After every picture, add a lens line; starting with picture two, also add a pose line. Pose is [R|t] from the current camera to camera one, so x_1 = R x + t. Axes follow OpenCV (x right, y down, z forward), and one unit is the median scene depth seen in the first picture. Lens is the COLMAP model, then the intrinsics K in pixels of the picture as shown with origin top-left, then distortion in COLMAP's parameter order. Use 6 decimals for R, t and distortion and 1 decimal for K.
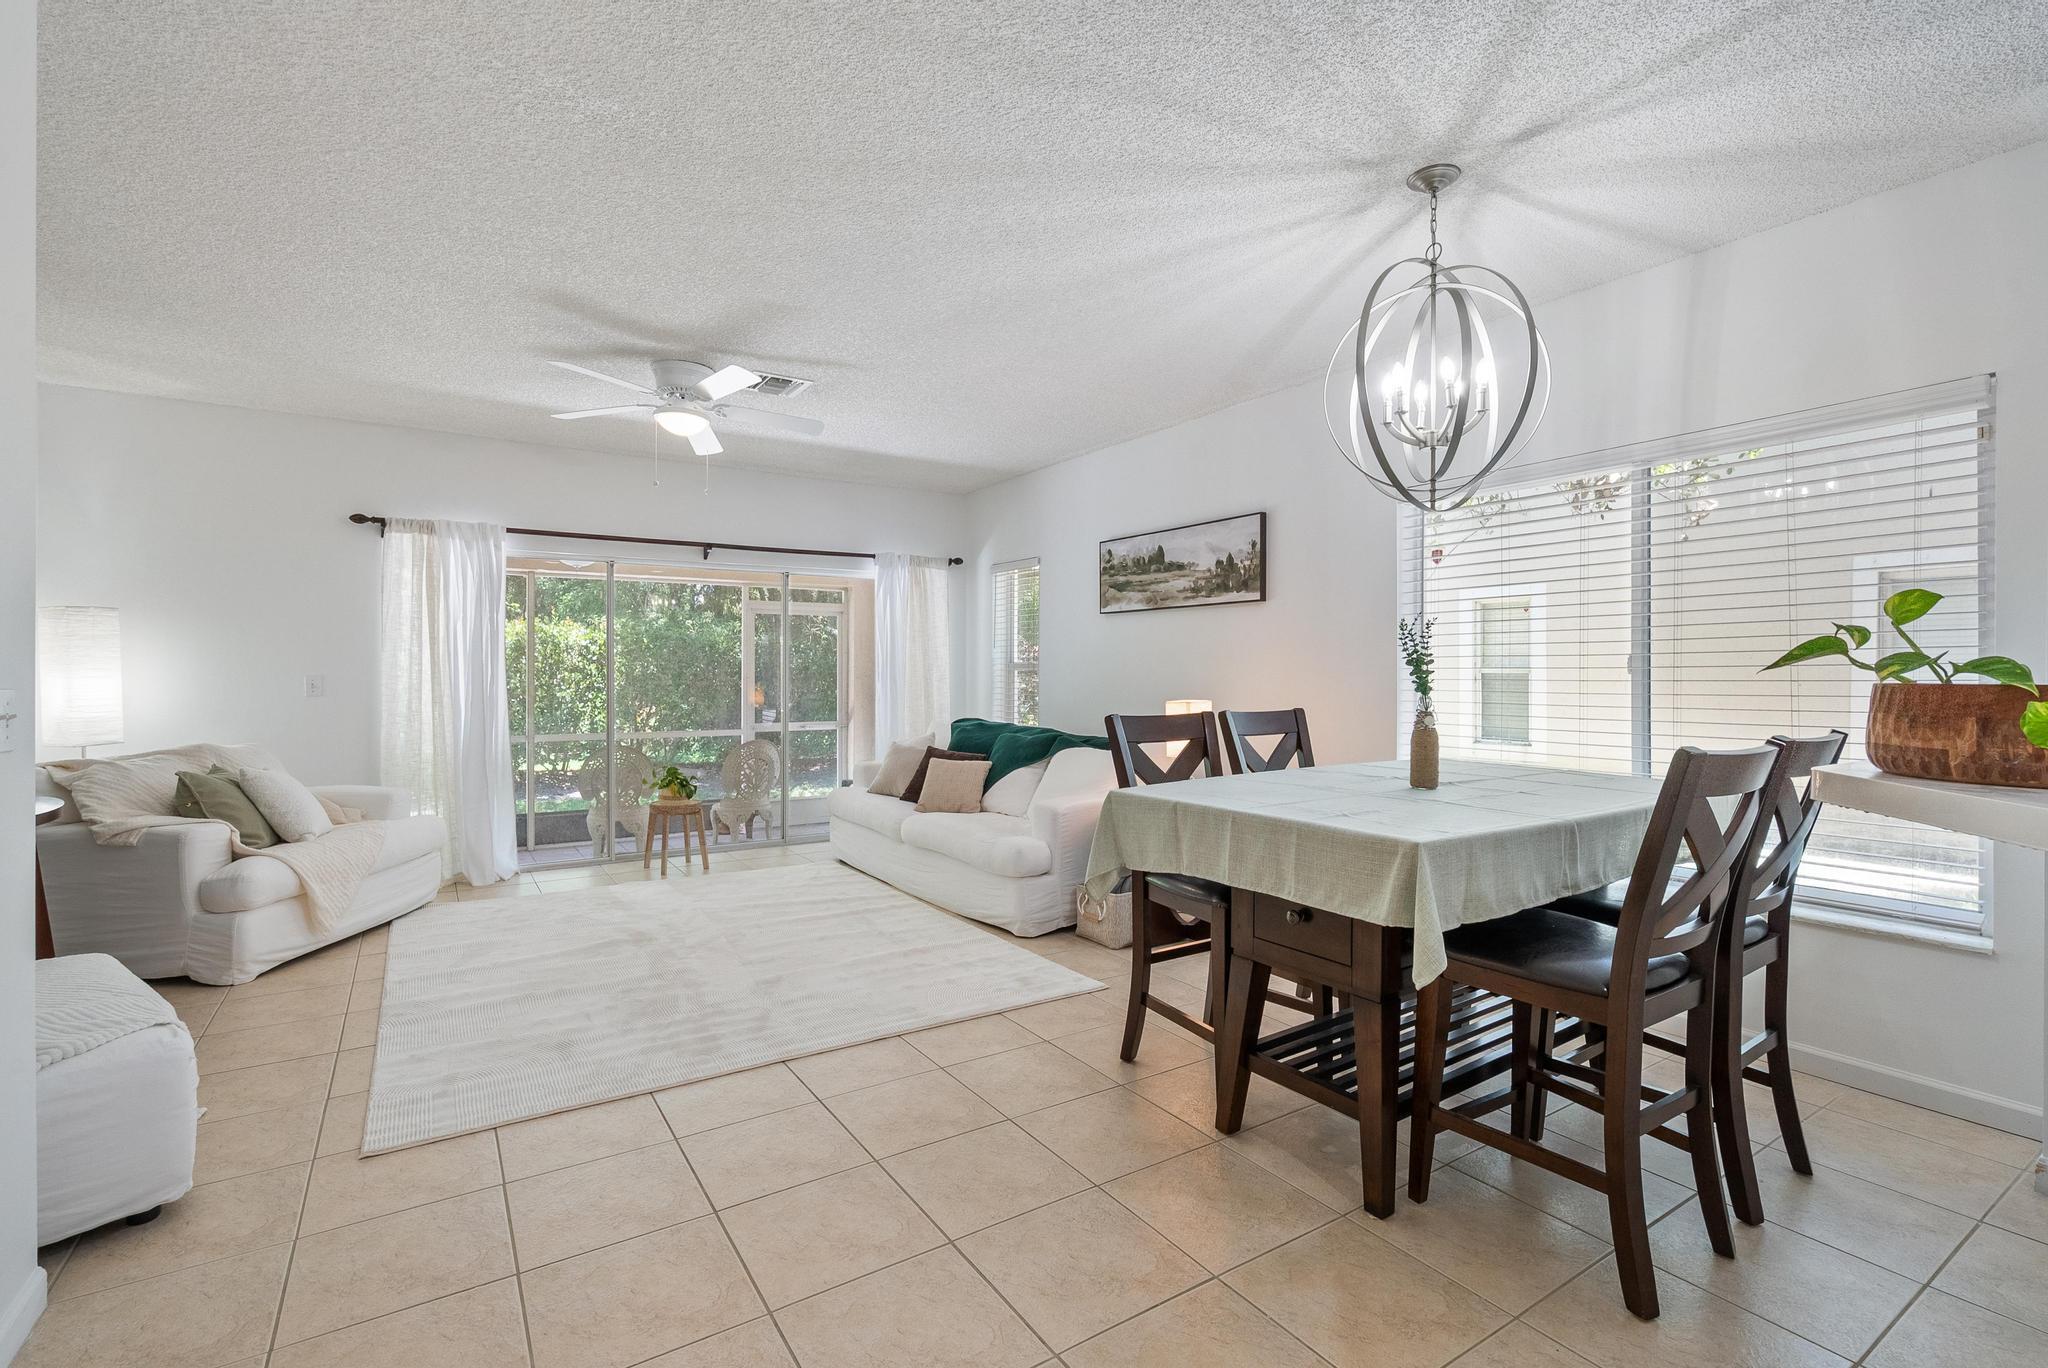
lens RADIAL K [[928.3, 0, 1025.0], [0, 928.3, 677.1], [0, 0, 1]] dist [-0.001696, 0.000377]
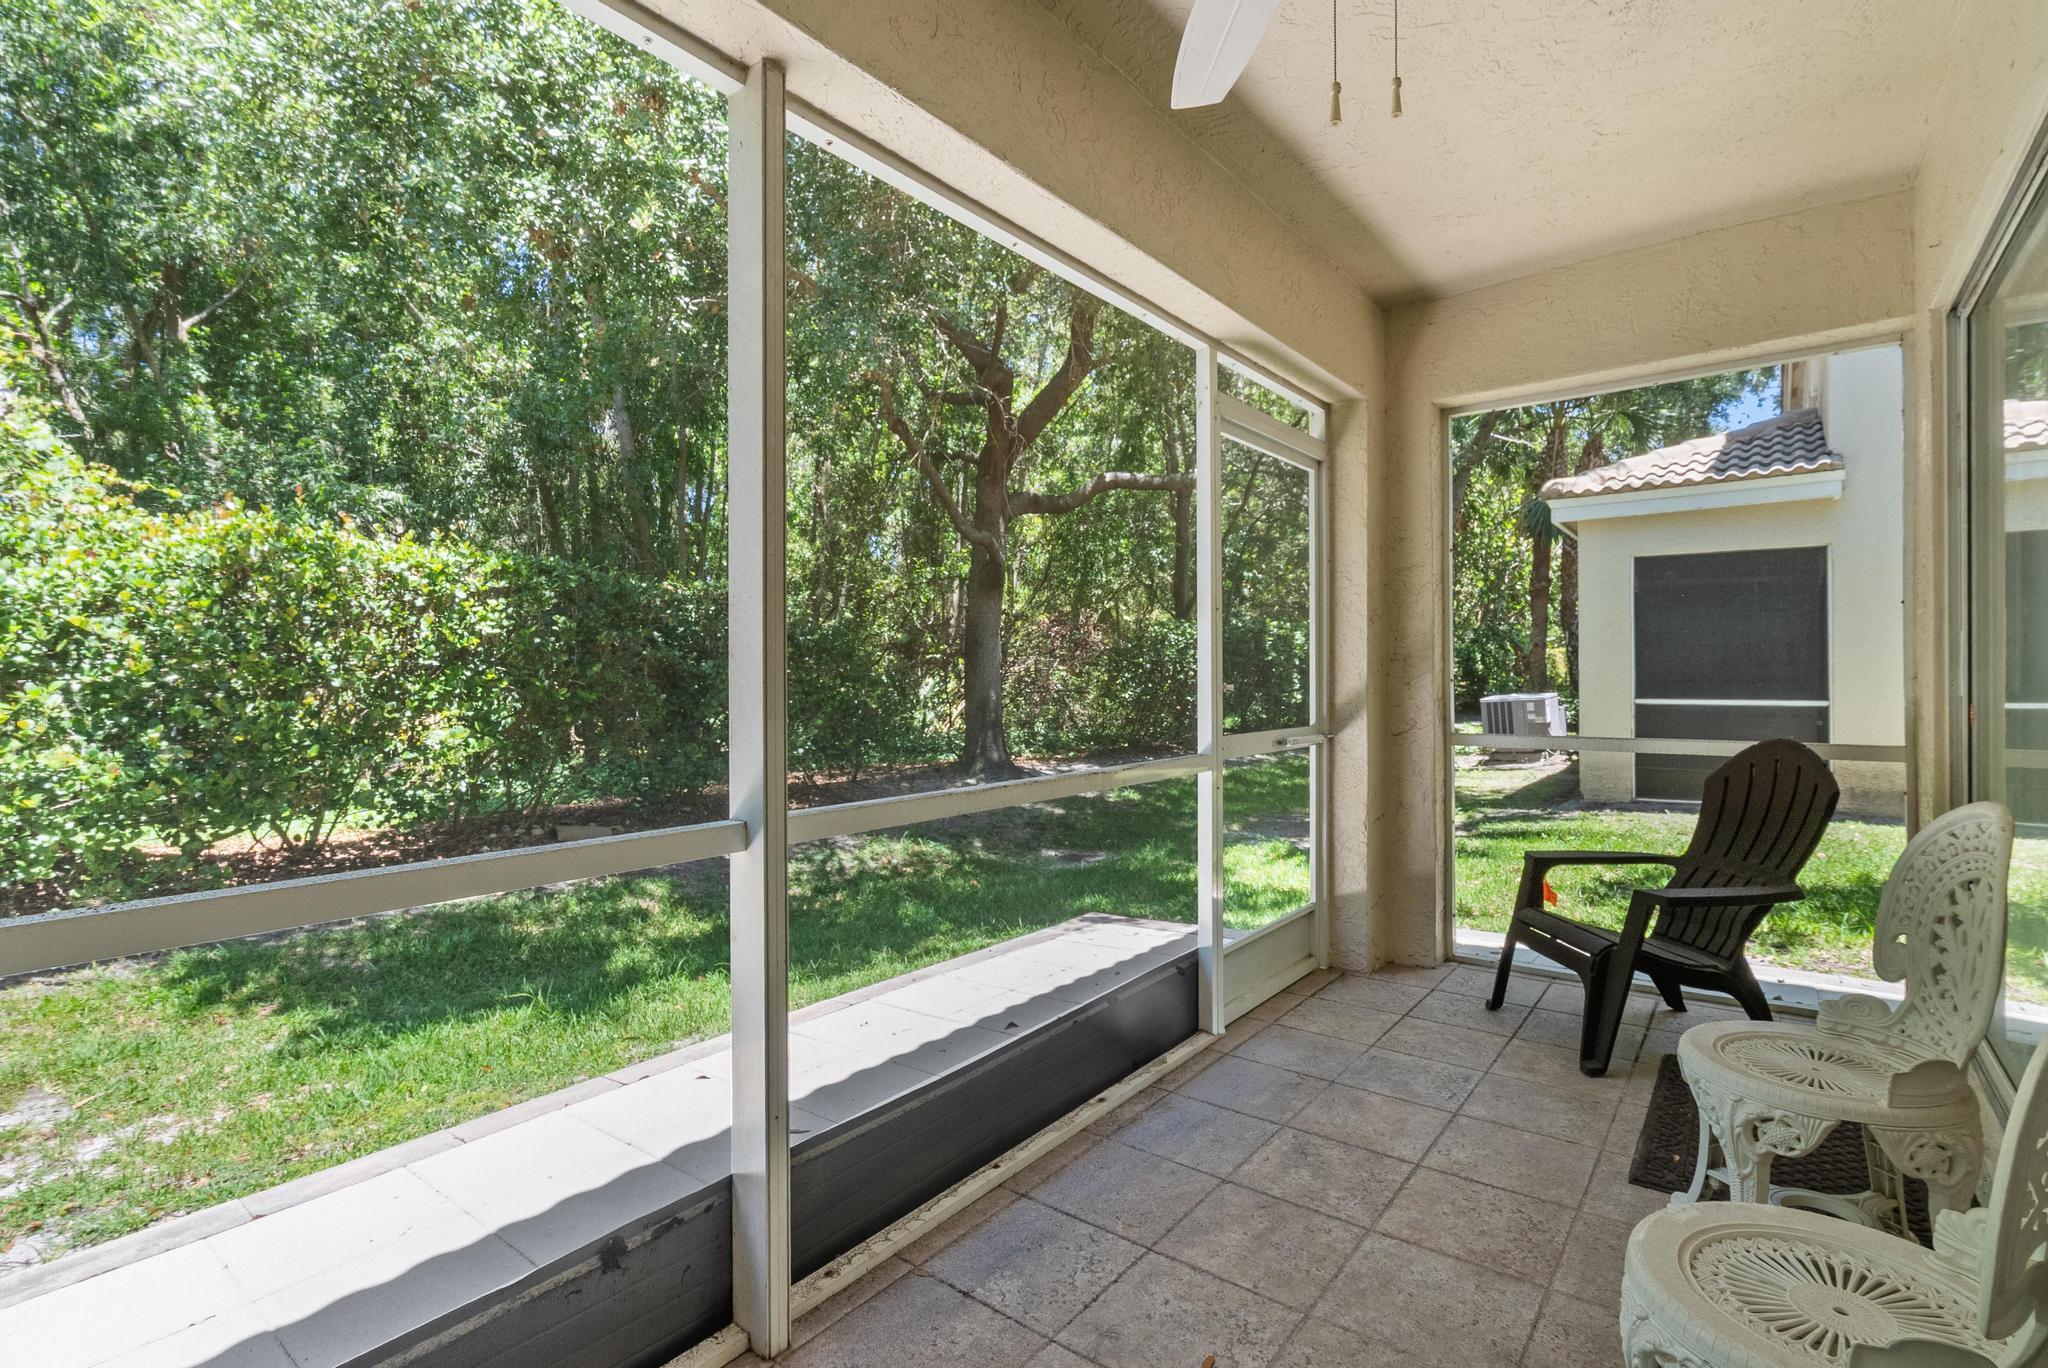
lens RADIAL K [[953.6, 0, 1024.0], [0, 953.6, 684.0], [0, 0, 1]] dist [-0.001338, 0.000669]
pose [[0.944544, -0.001459, 0.328382, -0.841008], [0.001522, 0.999999, 0.000066, 0.049122], [-0.328381, 0.000437, 0.944545, 1.157033]]
